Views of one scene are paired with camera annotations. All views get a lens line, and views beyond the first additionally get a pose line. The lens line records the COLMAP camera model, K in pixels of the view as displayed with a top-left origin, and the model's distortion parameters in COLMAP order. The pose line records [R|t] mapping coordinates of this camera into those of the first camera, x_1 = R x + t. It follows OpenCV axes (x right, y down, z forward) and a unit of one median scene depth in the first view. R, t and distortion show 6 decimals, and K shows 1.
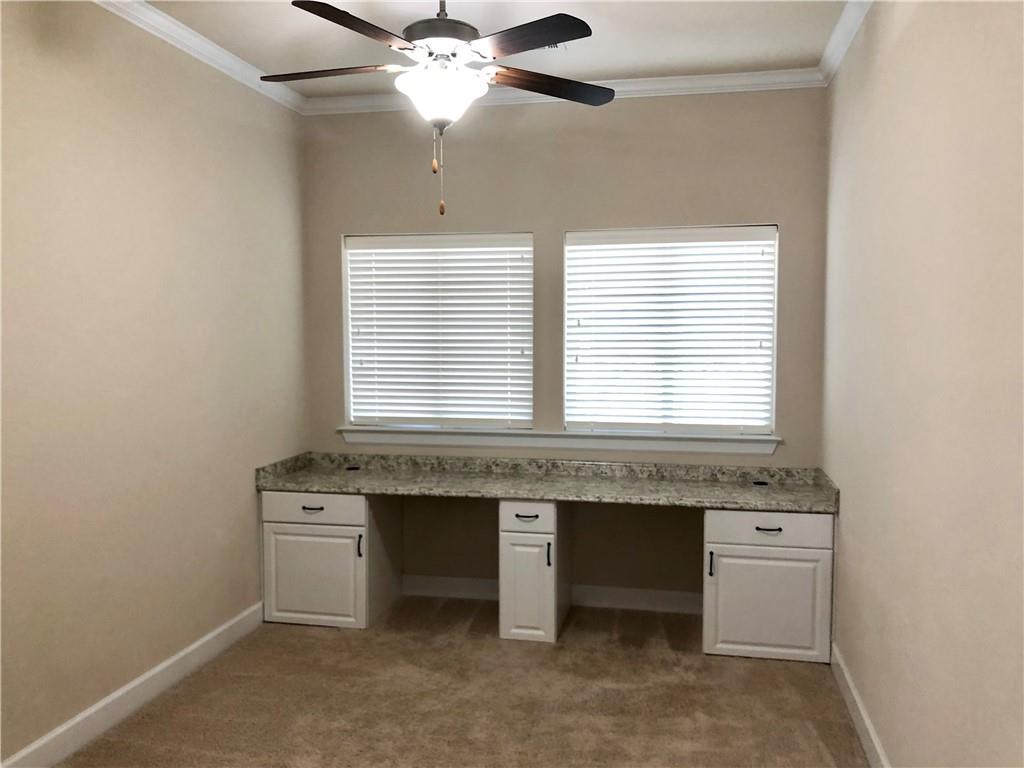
lens RADIAL K [[850.8, 0, 512.0], [0, 850.8, 384.0], [0, 0, 1]] dist [-0.001242, -0.003605]
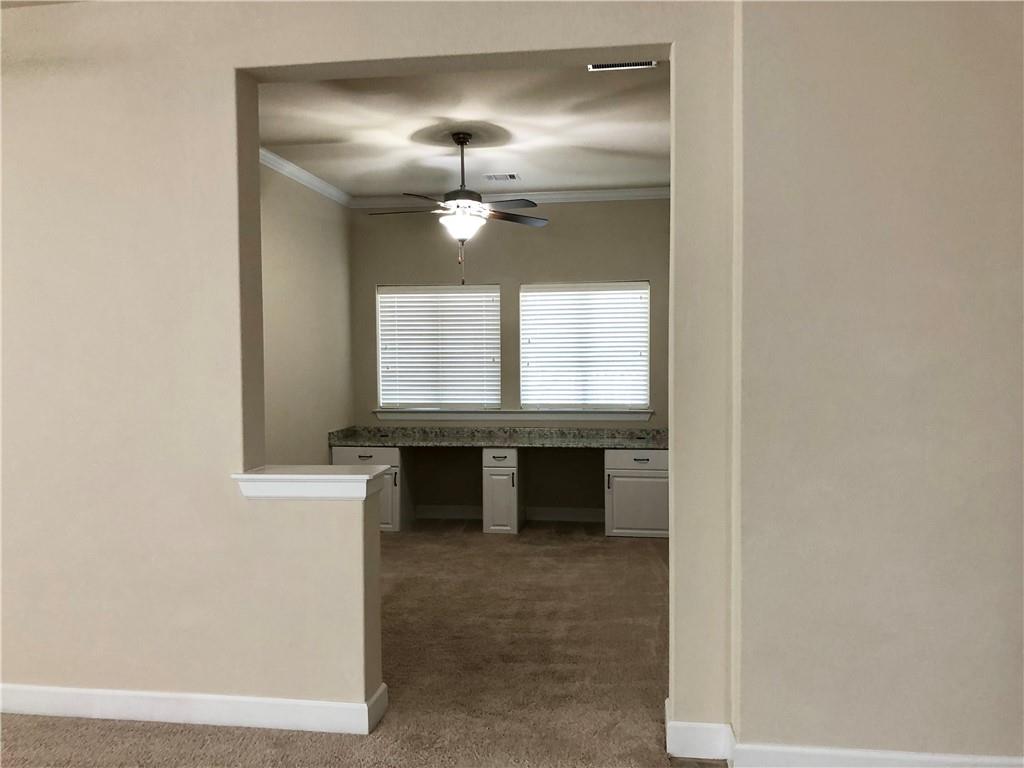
lens RADIAL K [[850.8, 0, 512.0], [0, 850.8, 384.0], [0, 0, 1]] dist [-0.001242, -0.003605]
pose [[0.997740, -0.006719, 0.066851, -0.064069], [0.008686, 0.999537, -0.029175, 0.057772], [-0.066624, 0.029690, 0.997336, -0.617437]]
